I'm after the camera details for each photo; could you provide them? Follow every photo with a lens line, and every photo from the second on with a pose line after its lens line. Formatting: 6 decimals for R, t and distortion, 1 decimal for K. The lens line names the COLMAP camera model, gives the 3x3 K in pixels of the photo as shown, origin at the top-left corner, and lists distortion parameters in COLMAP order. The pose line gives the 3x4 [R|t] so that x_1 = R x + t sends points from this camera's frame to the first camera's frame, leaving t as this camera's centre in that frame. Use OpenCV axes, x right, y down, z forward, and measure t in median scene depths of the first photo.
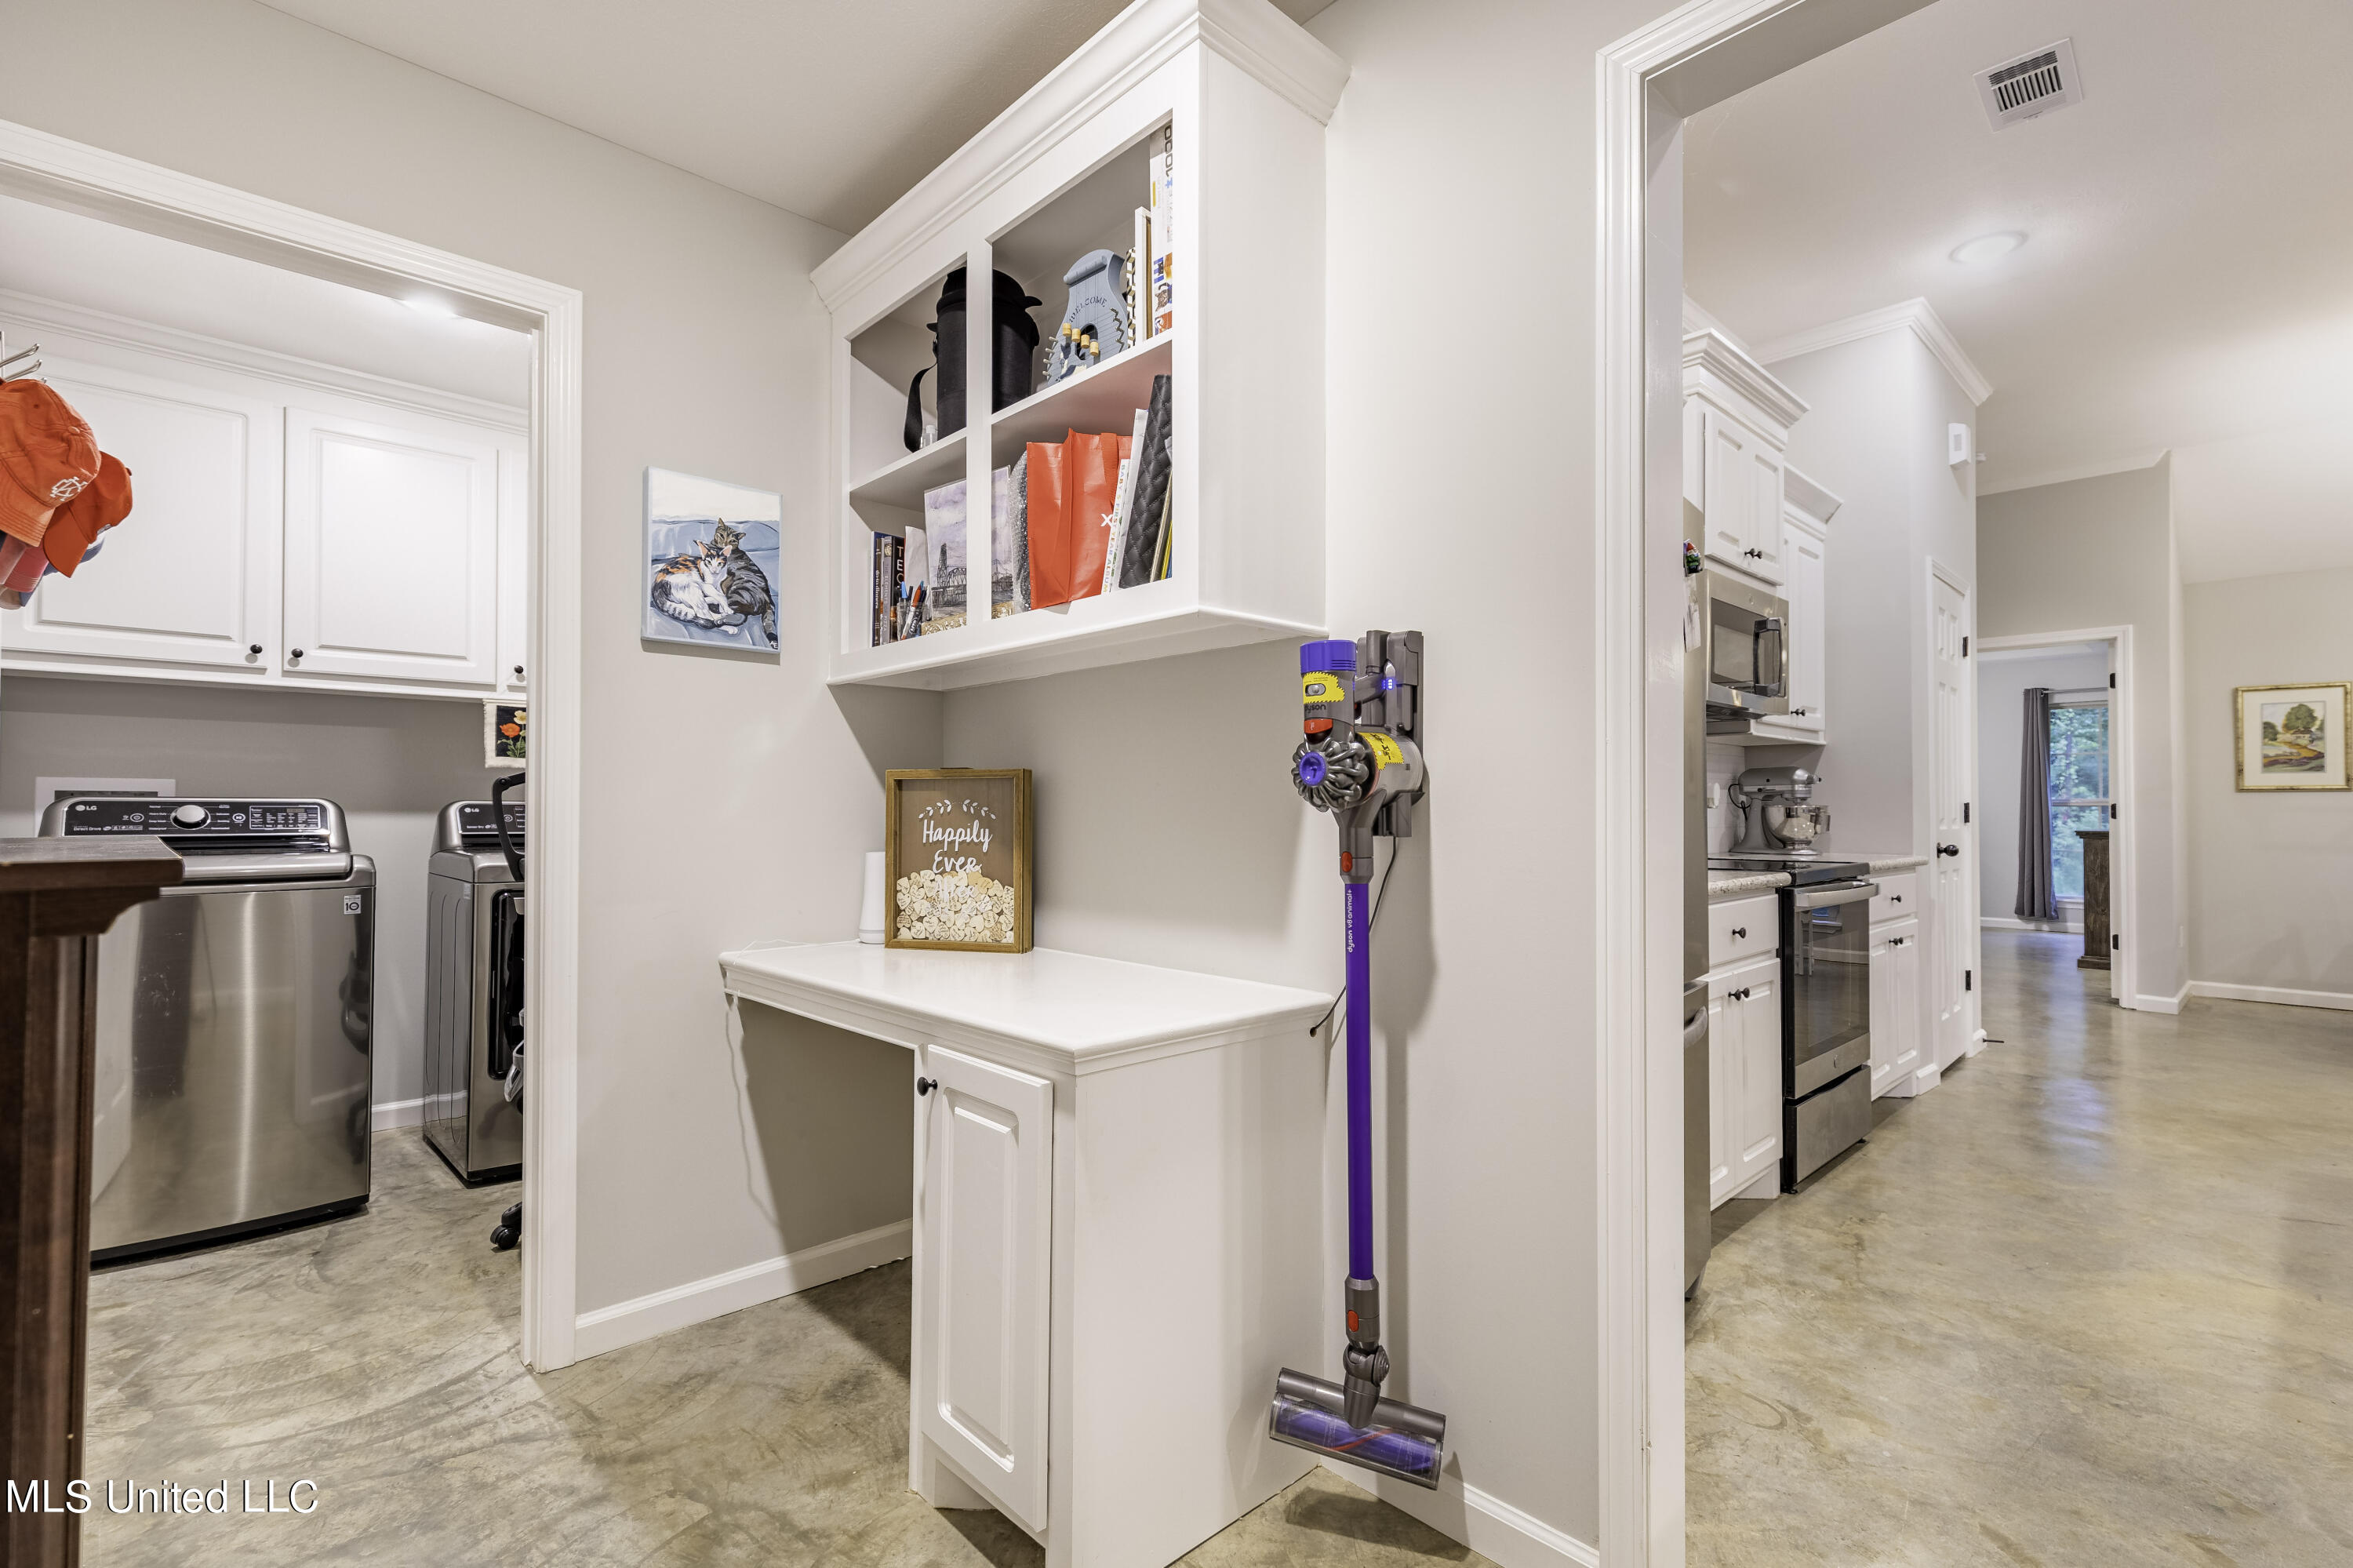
lens RADIAL K [[1057.4, 0, 1165.4], [0, 1057.4, 791.6], [0, 0, 1]] dist [0.008899, -0.001588]
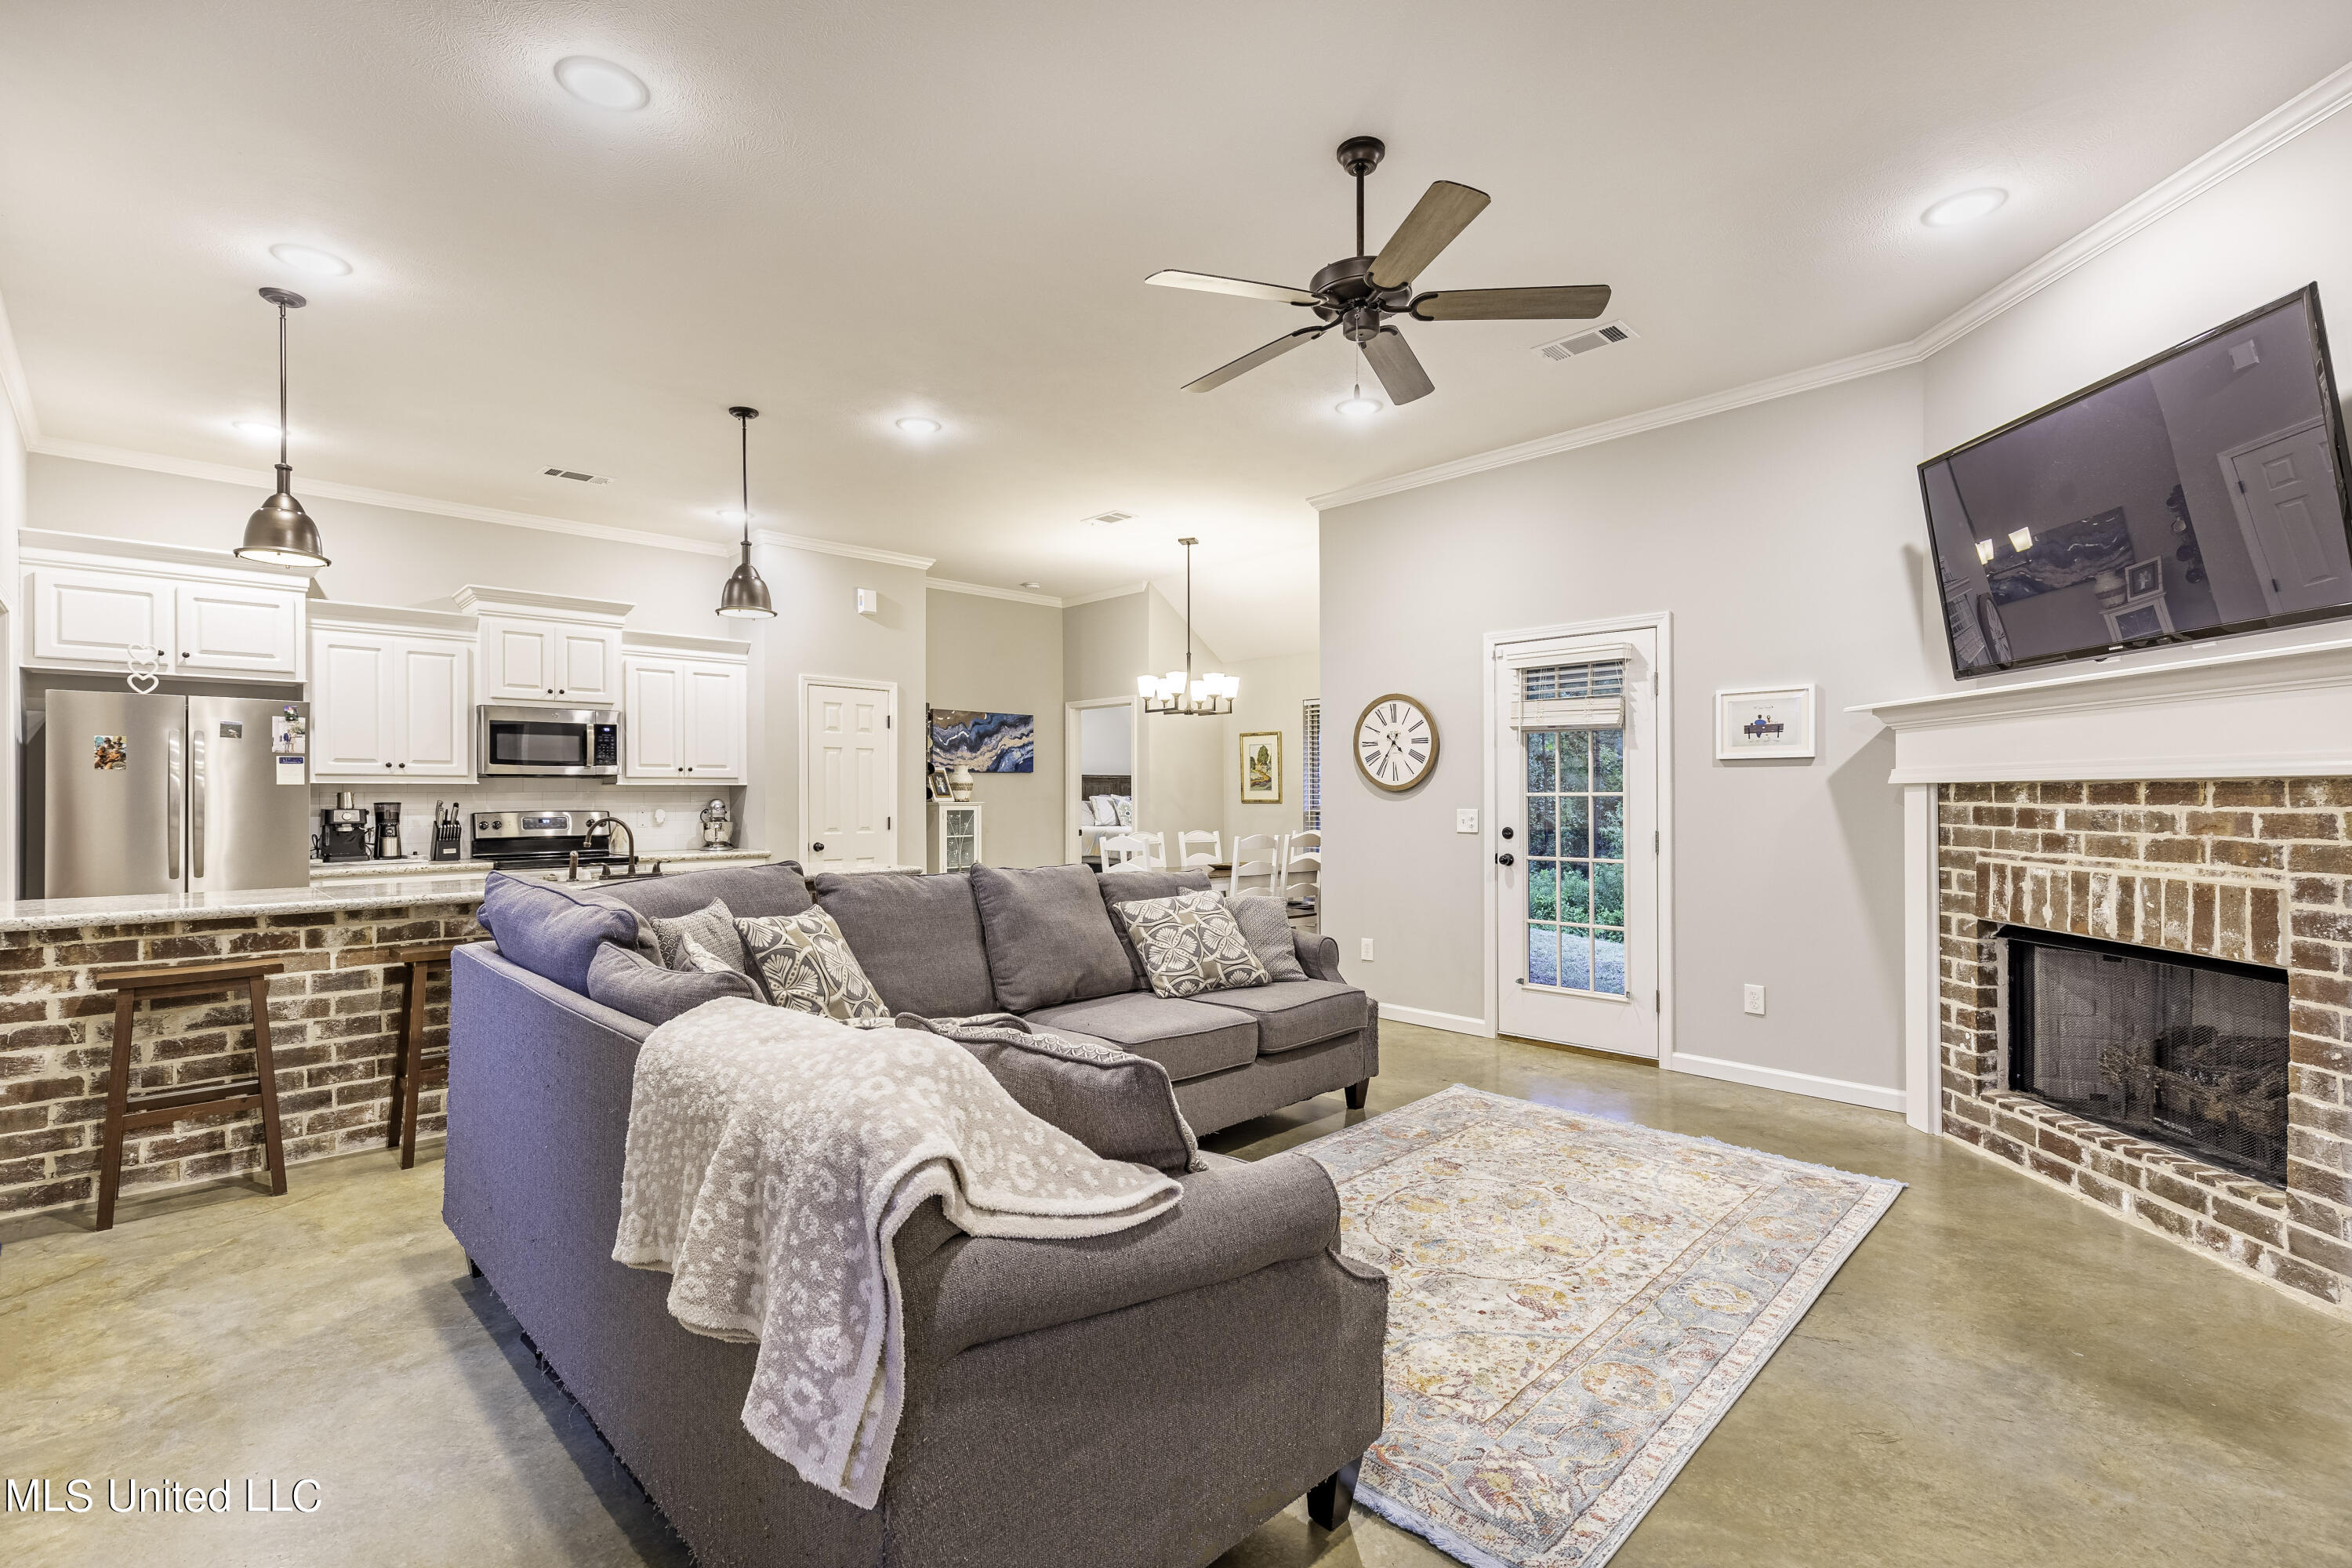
lens RADIAL K [[1056.9, 0, 1147.0], [0, 1056.9, 800.0], [0, 0, 1]] dist [0.008899, -0.001588]
pose [[0.999928, -0.007198, 0.009569, 1.427248], [0.007035, 0.999831, 0.016995, -0.050961], [-0.009690, -0.016927, 0.999810, -0.791682]]
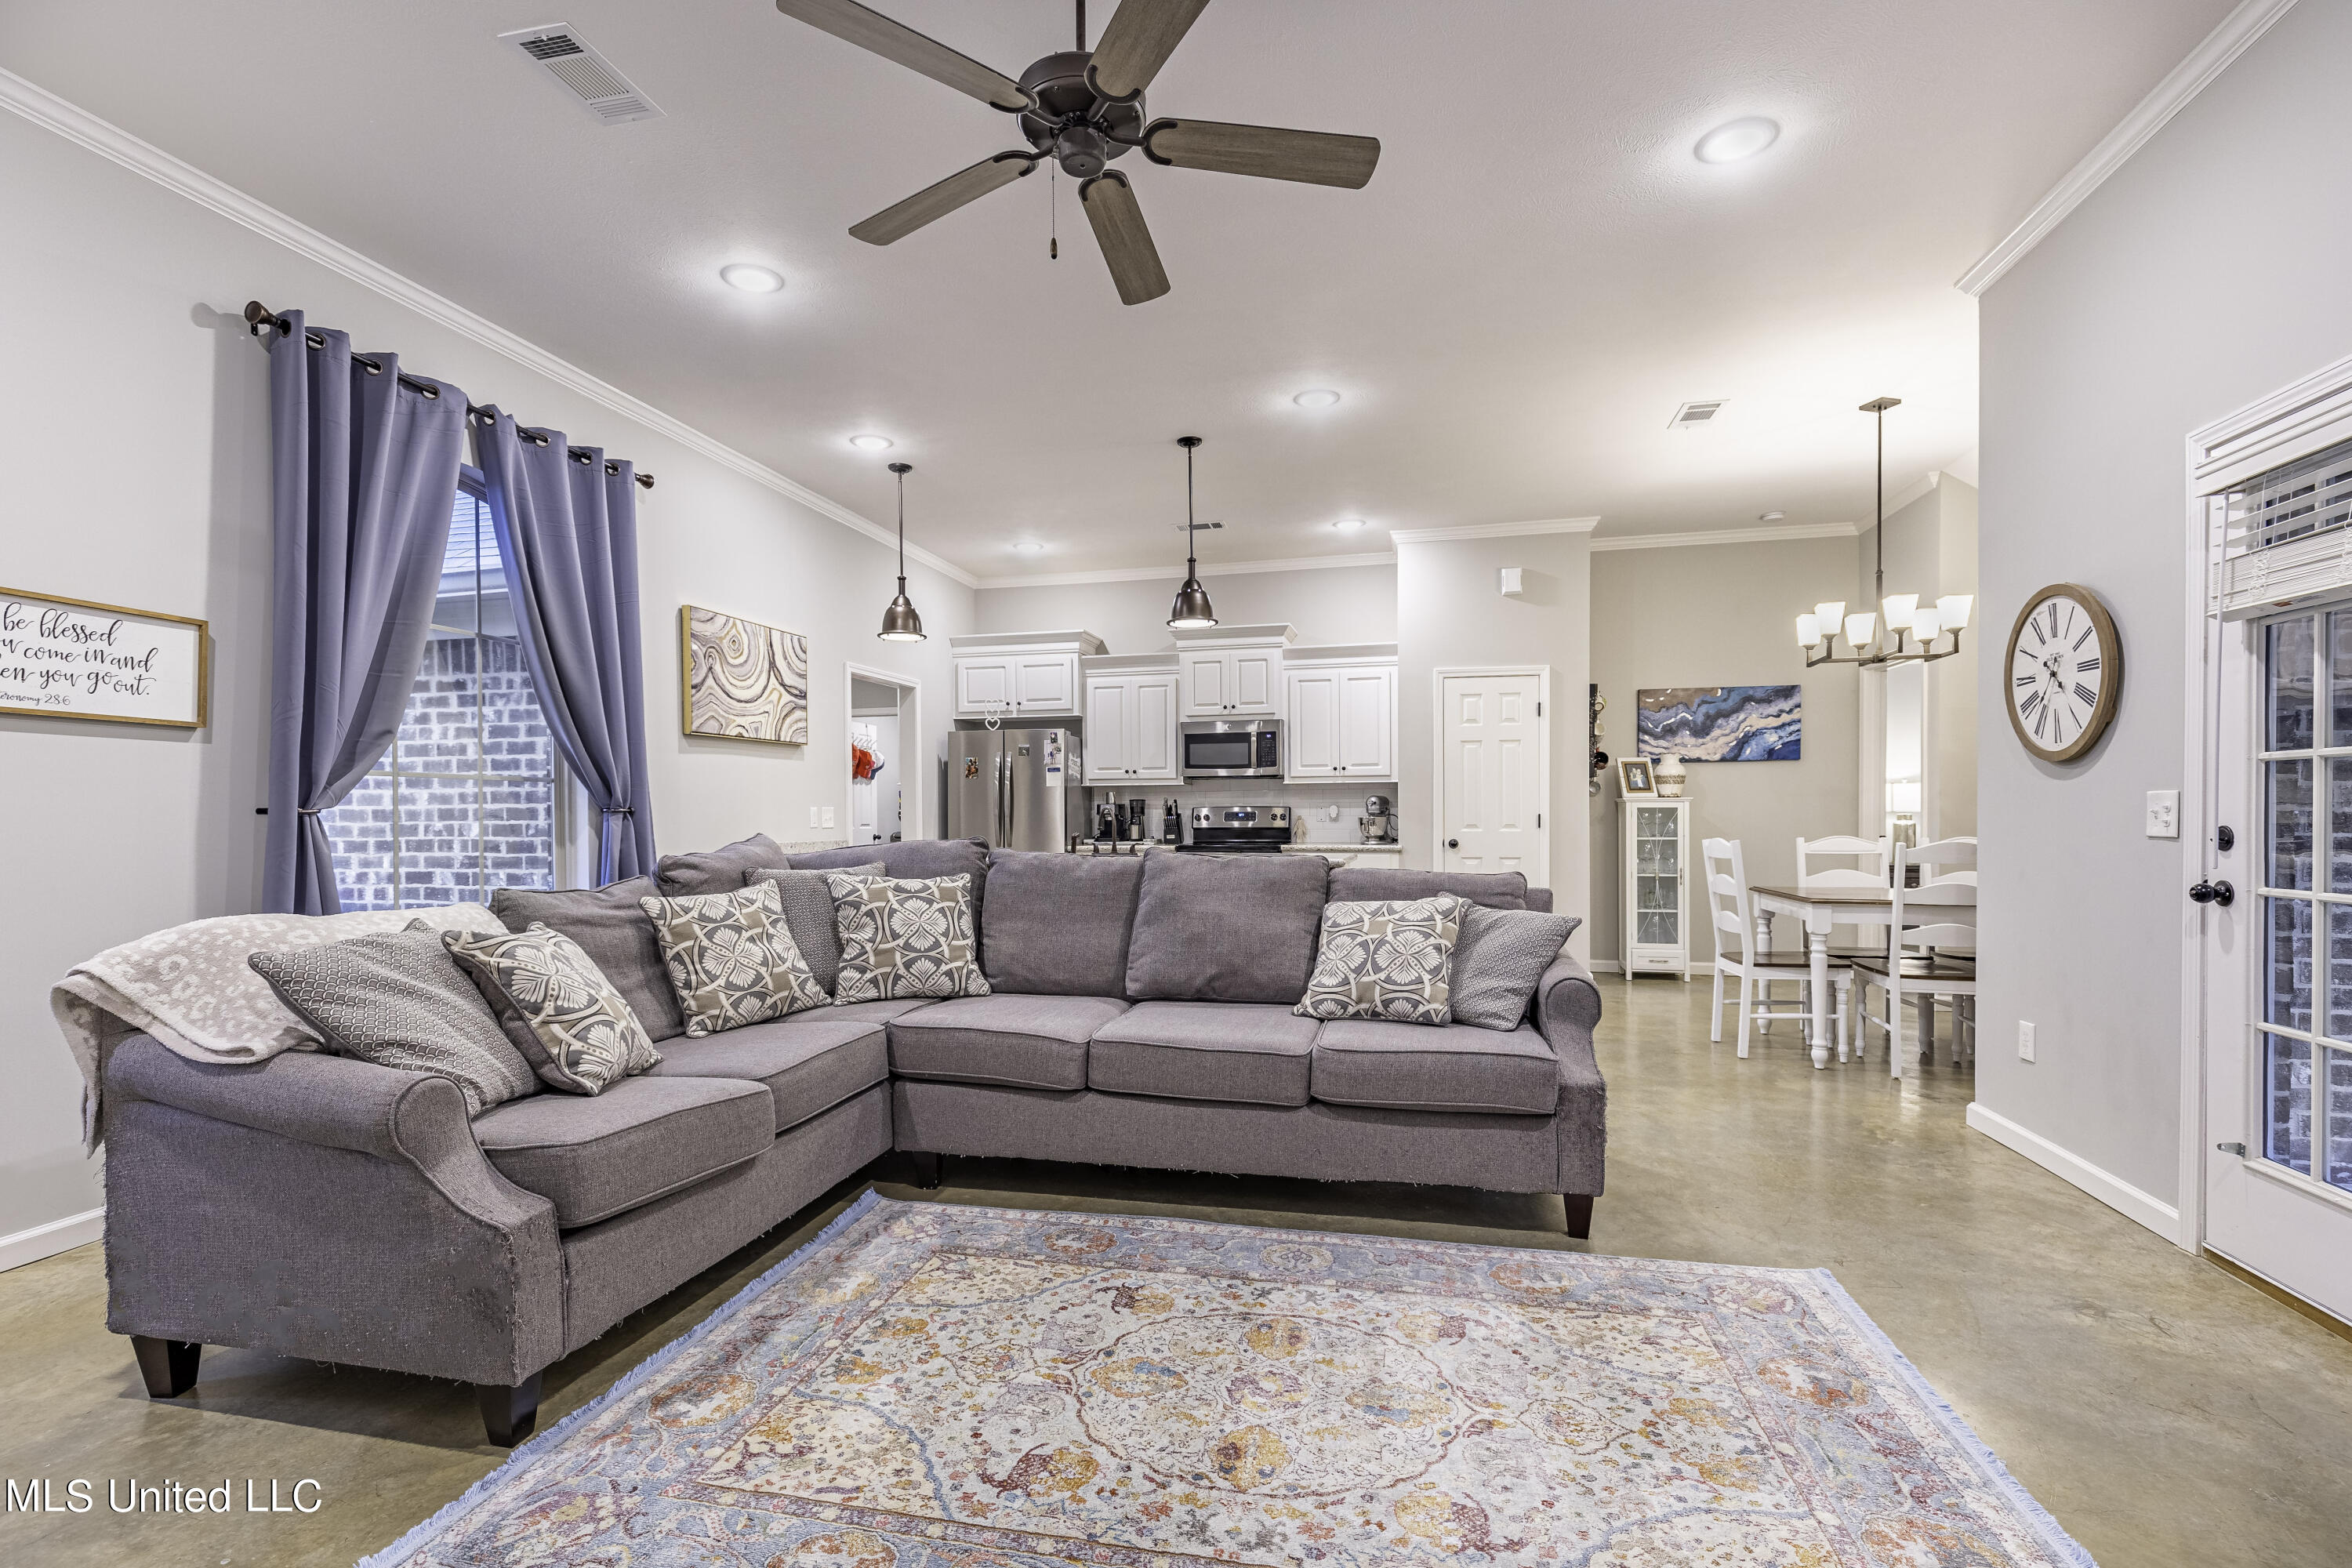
lens RADIAL K [[1056.9, 0, 1179.6], [0, 1056.9, 827.0], [0, 0, 1]] dist [0.008899, -0.001588]
pose [[0.557915, 0.005167, -0.829882, 2.133155], [0.019030, 0.999638, 0.019018, -0.011691], [0.829680, -0.026404, 0.557615, -0.311902]]
